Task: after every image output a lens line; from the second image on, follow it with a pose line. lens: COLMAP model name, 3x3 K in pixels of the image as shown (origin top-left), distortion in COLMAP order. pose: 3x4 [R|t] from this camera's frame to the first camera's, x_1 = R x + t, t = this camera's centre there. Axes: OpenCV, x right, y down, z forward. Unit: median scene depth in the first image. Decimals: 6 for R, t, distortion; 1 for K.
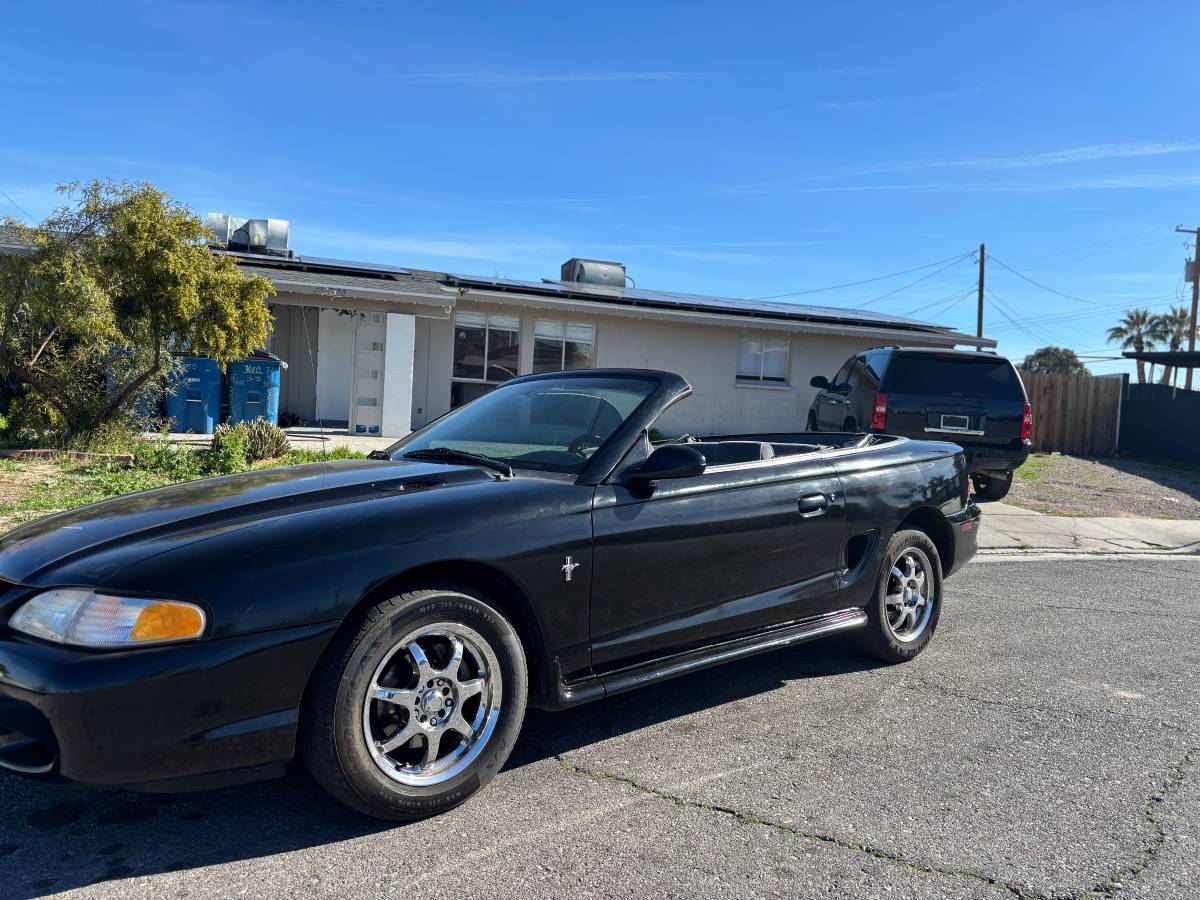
lens RADIAL K [[915.8, 0, 612.2], [0, 915.8, 426.5], [0, 0, 1]] dist [0.037561, -0.036585]
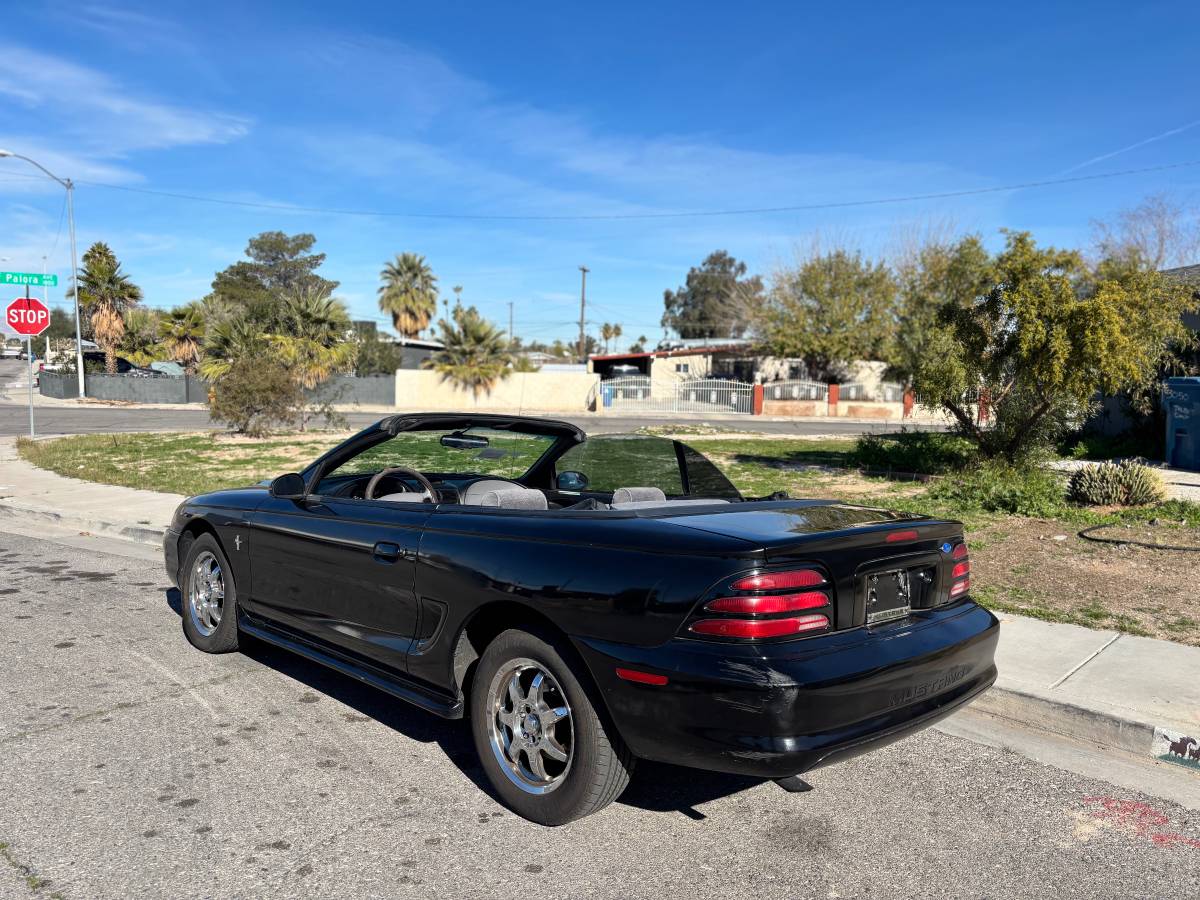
lens RADIAL K [[909.0, 0, 600.0], [0, 909.0, 450.0], [0, 0, 1]] dist [0.029741, -0.006886]
pose [[0.040787, 0.034205, -0.998582, 0.975313], [-0.043128, 0.998543, 0.032442, -0.051915], [0.998237, 0.041744, 0.042203, 0.974374]]
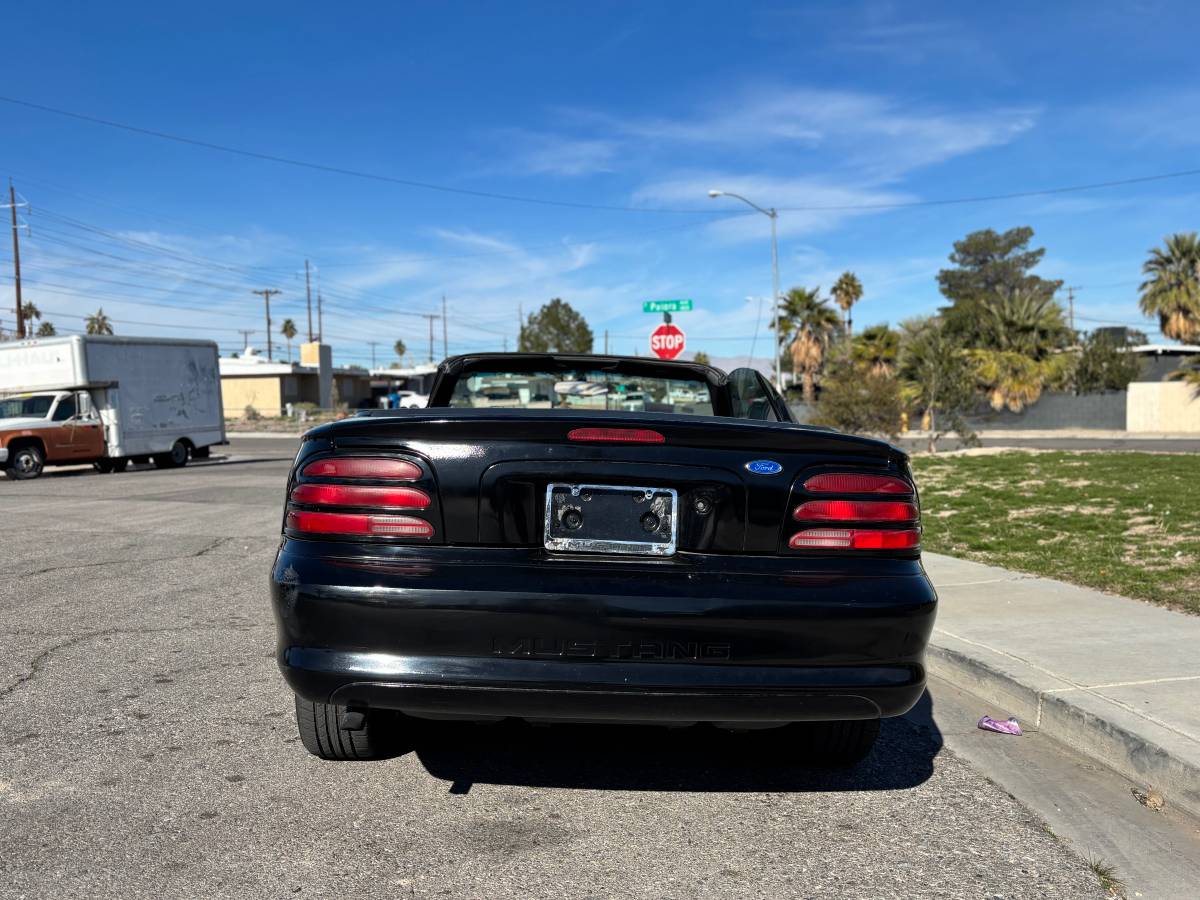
lens RADIAL K [[1065.7, 0, 567.1], [0, 1065.7, 448.8], [0, 0, 1]] dist [-0.005813, -0.008797]
pose [[-0.669899, -0.007919, -0.742410, 0.744300], [-0.032292, 0.999308, 0.018478, 0.018199], [0.741749, 0.036352, -0.669691, 1.574226]]
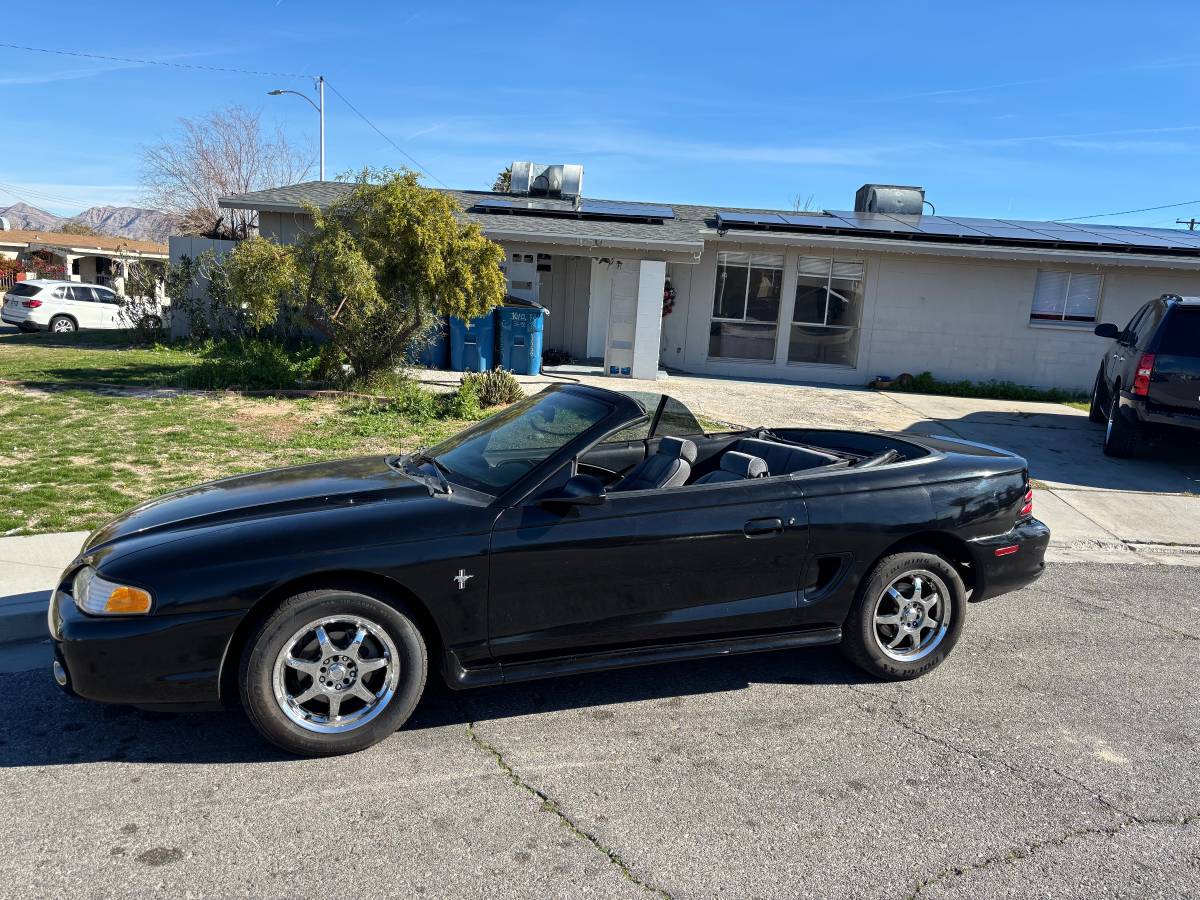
lens RADIAL K [[909.0, 0, 600.0], [0, 909.0, 450.0], [0, 0, 1]] dist [0.029741, -0.006886]
pose [[0.924155, 0.065838, -0.376302, 0.354503], [-0.019974, 0.992017, 0.124510, -0.106051], [0.381496, -0.107551, 0.918092, -0.011442]]
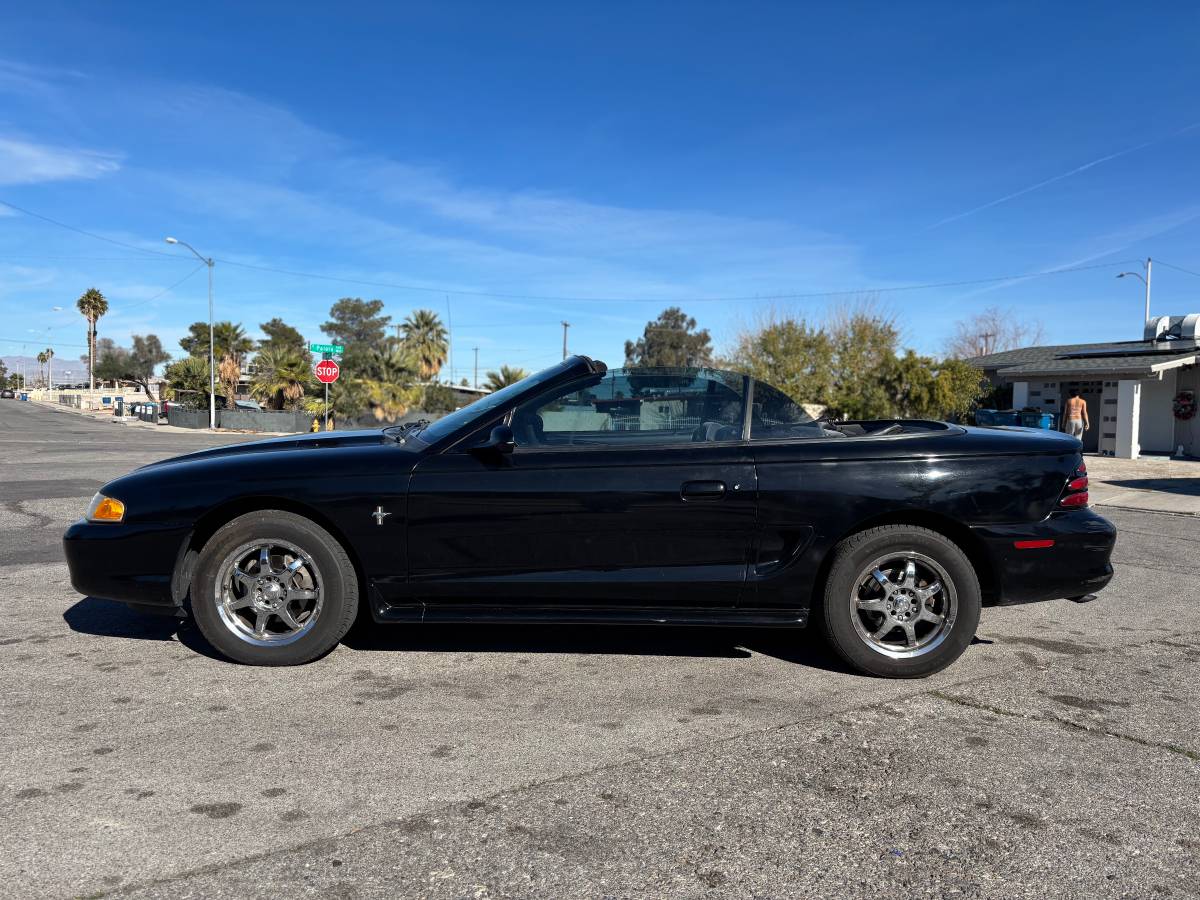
lens RADIAL K [[909.0, 0, 600.0], [0, 909.0, 450.0], [0, 0, 1]] dist [0.029741, -0.006886]
pose [[0.120068, -0.012358, -0.992689, 3.607875], [-0.045740, 0.998792, -0.017966, 0.199116], [0.991711, 0.047563, 0.119358, -0.232433]]
